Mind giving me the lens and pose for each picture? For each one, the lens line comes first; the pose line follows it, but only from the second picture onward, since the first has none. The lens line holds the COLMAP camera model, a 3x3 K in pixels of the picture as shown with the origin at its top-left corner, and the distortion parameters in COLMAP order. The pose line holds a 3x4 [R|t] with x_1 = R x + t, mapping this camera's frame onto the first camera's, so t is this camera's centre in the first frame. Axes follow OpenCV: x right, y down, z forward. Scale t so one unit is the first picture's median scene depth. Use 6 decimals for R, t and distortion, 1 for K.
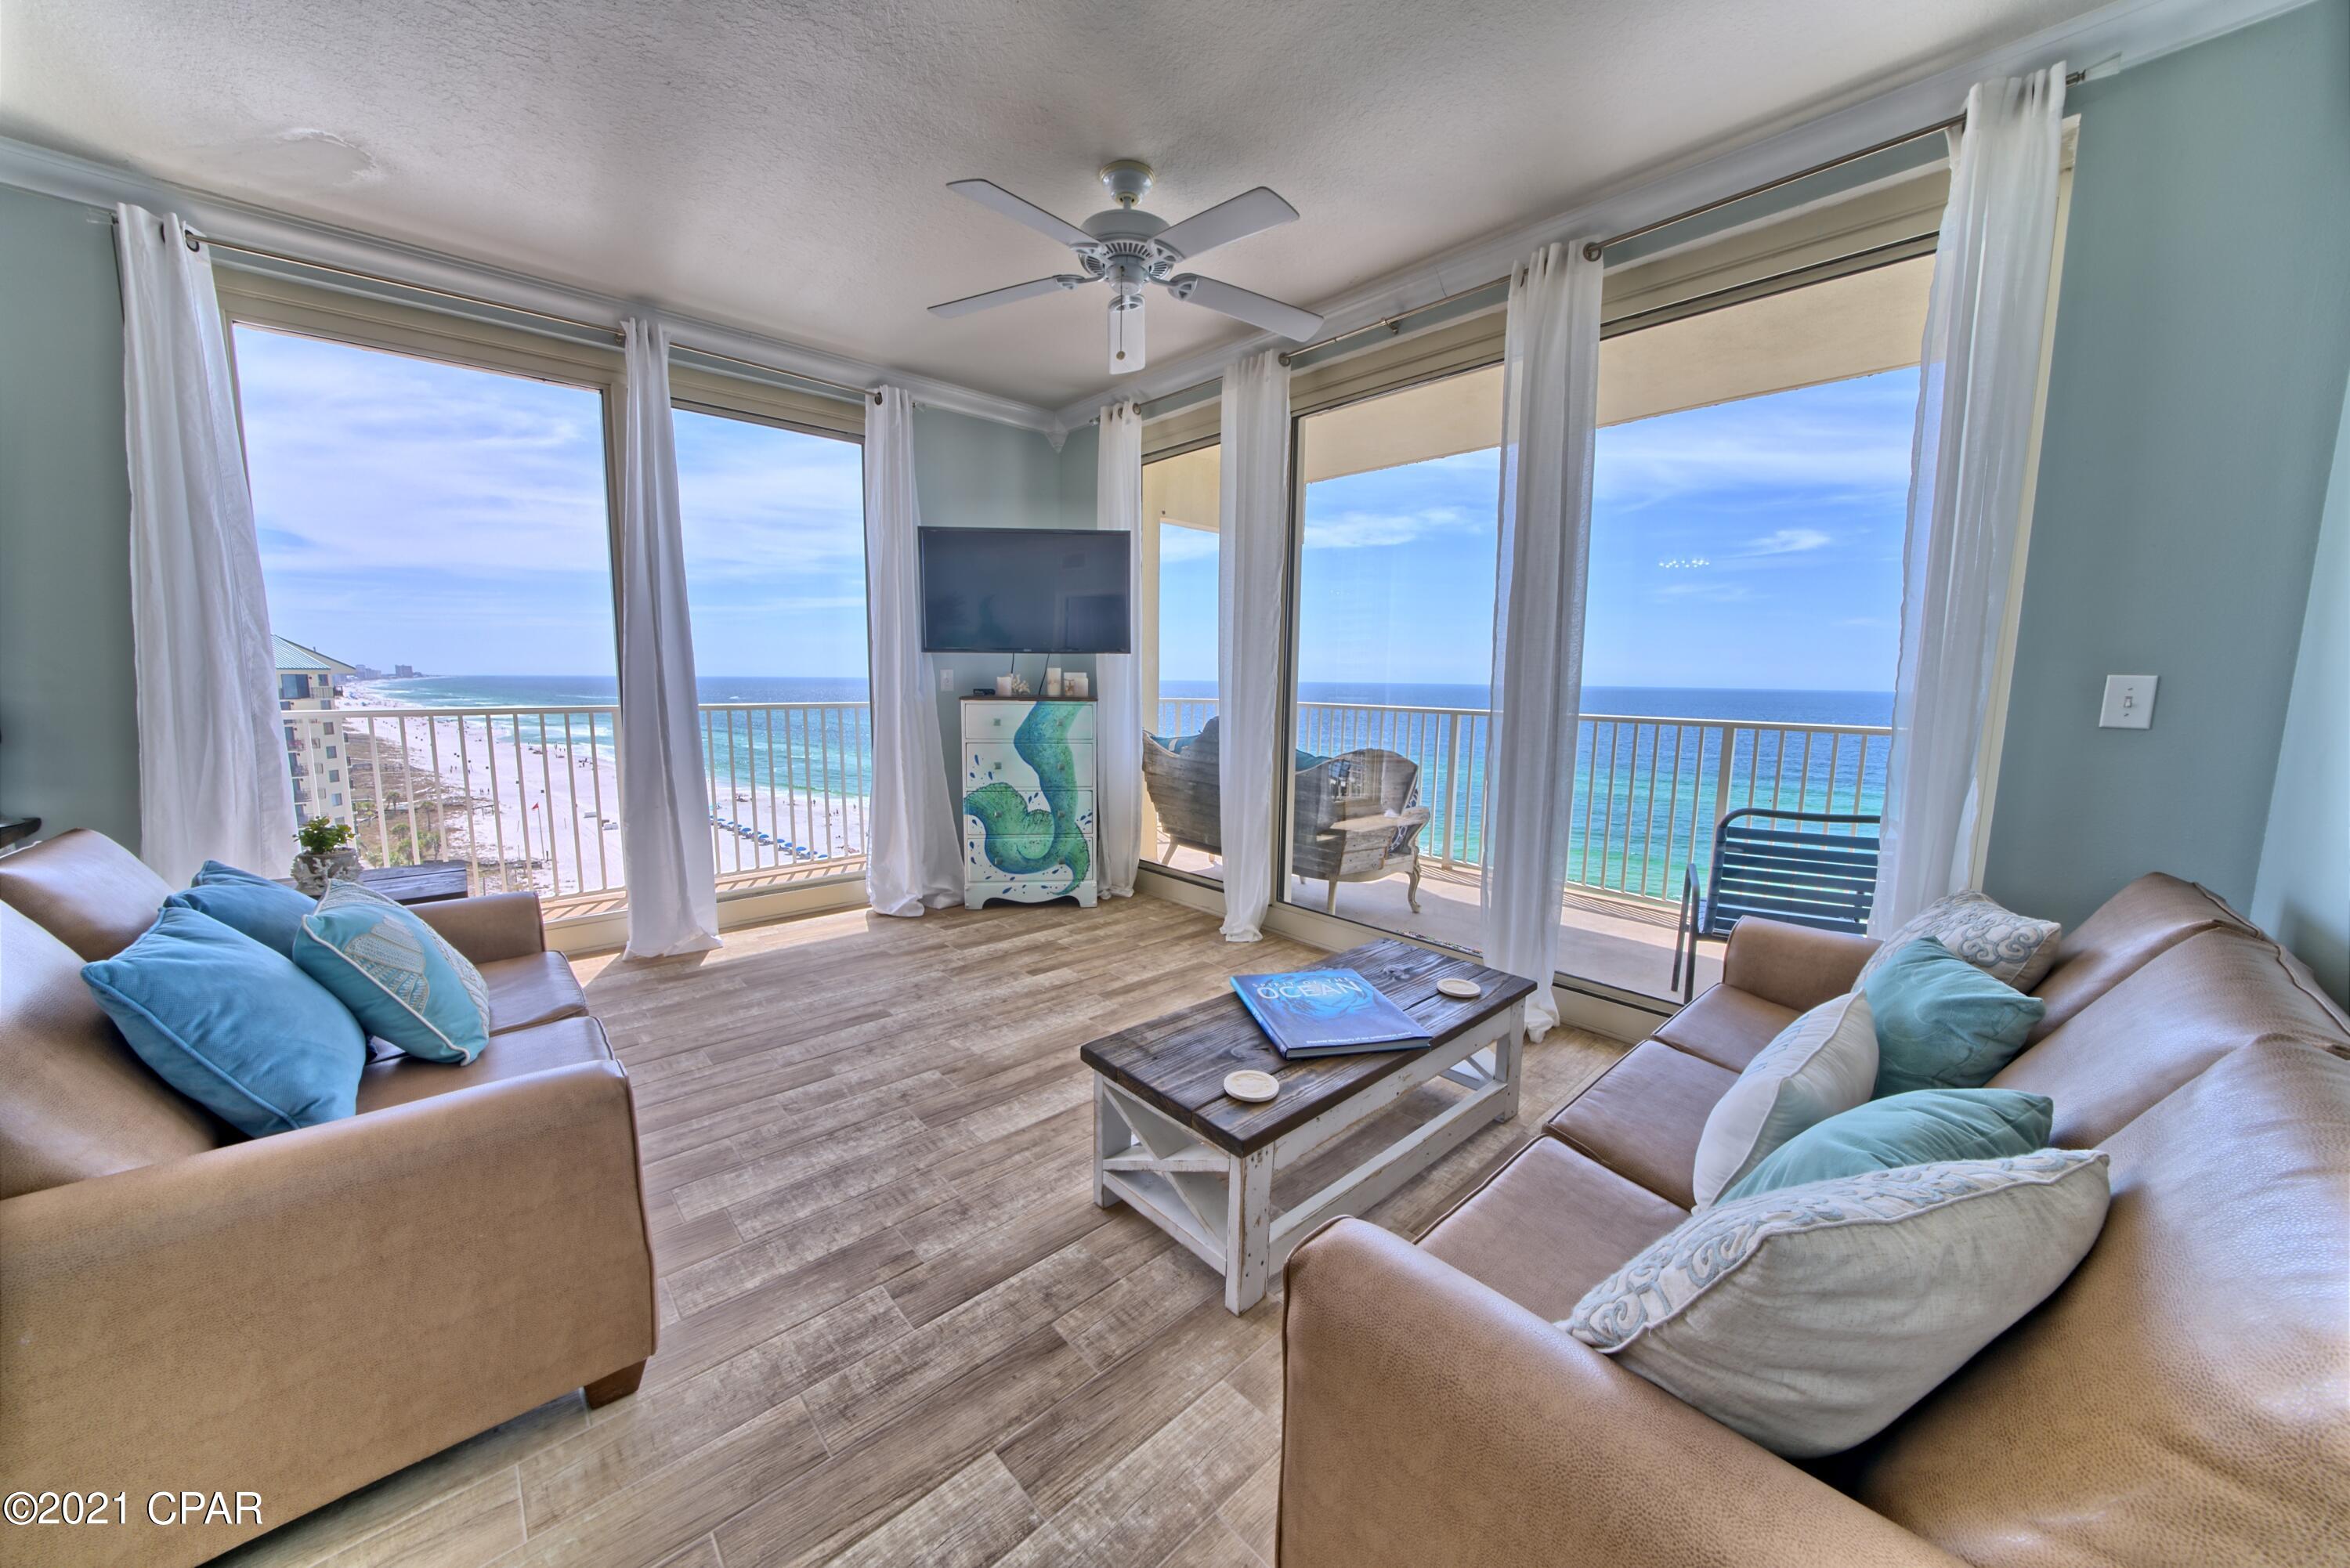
lens RADIAL K [[811.2, 0, 1170.5], [0, 811.2, 780.9], [0, 0, 1]] dist [-0.021658, 0.000200]
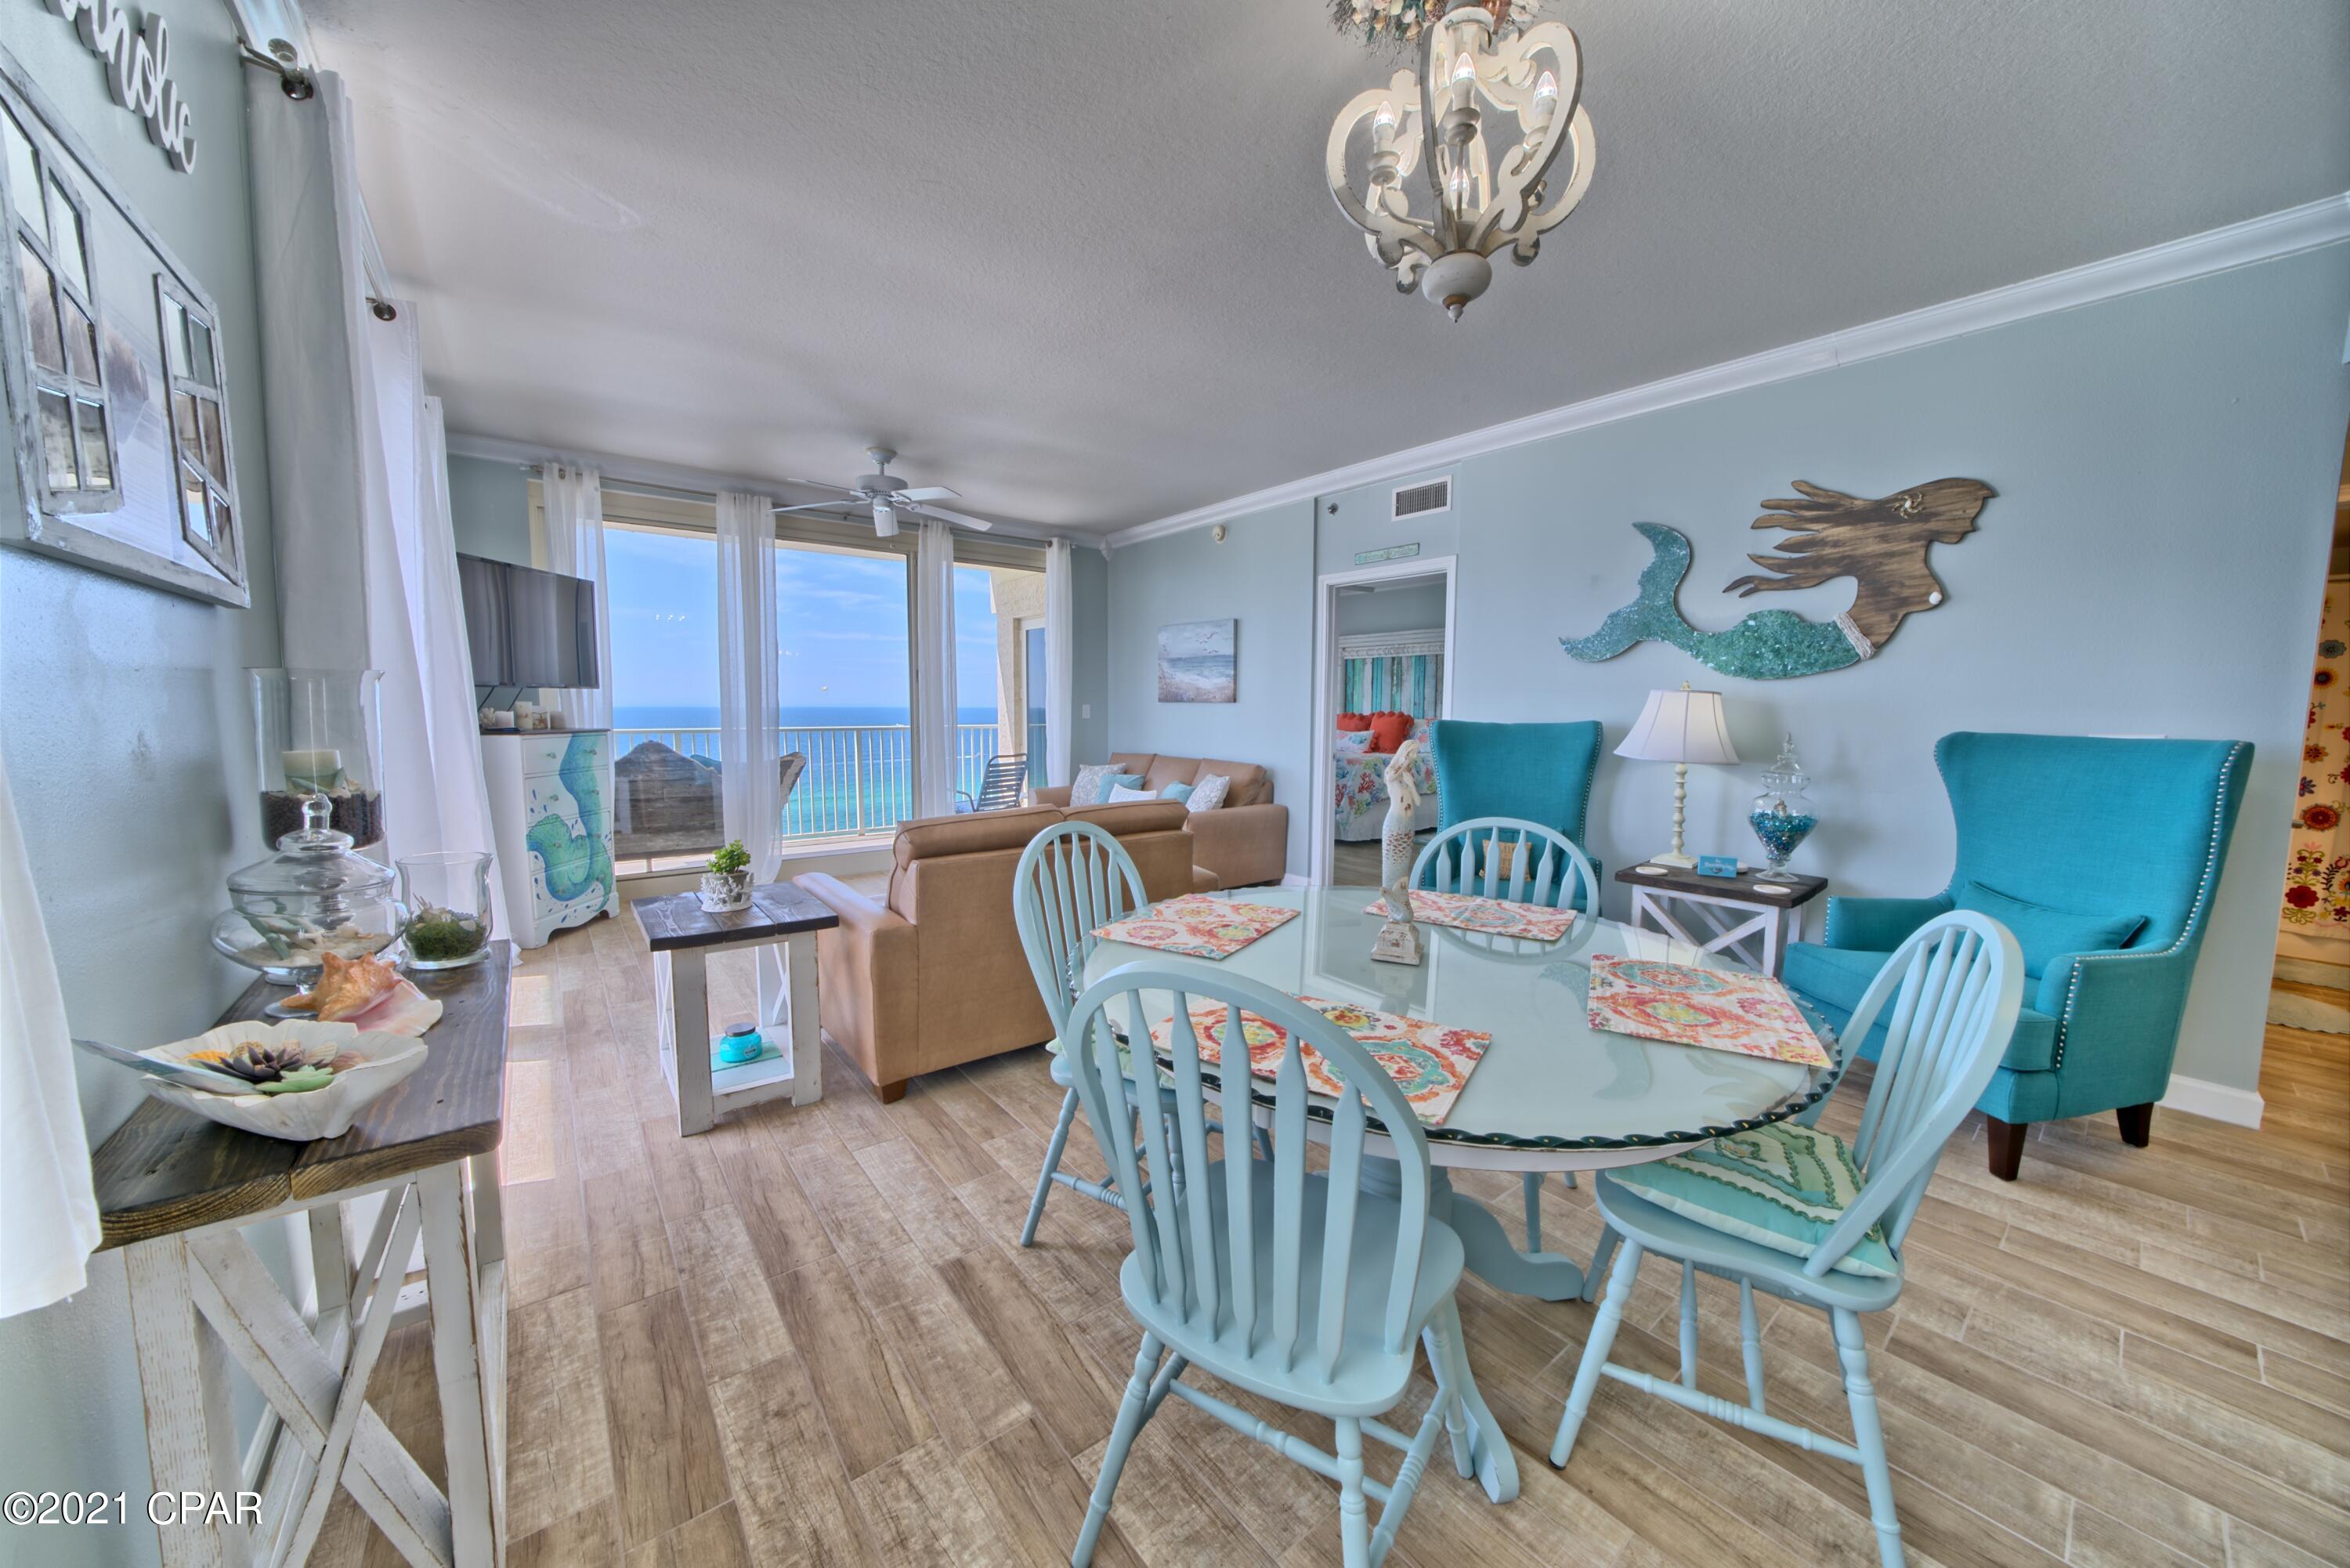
lens RADIAL K [[811.2, 0, 1170.5], [0, 811.2, 780.9], [0, 0, 1]] dist [-0.021658, 0.000200]
pose [[0.071564, -0.104233, 0.991975, -1.202957], [0.122865, 0.987872, 0.094938, -0.041509], [-0.989840, 0.115085, 0.083502, 0.143309]]
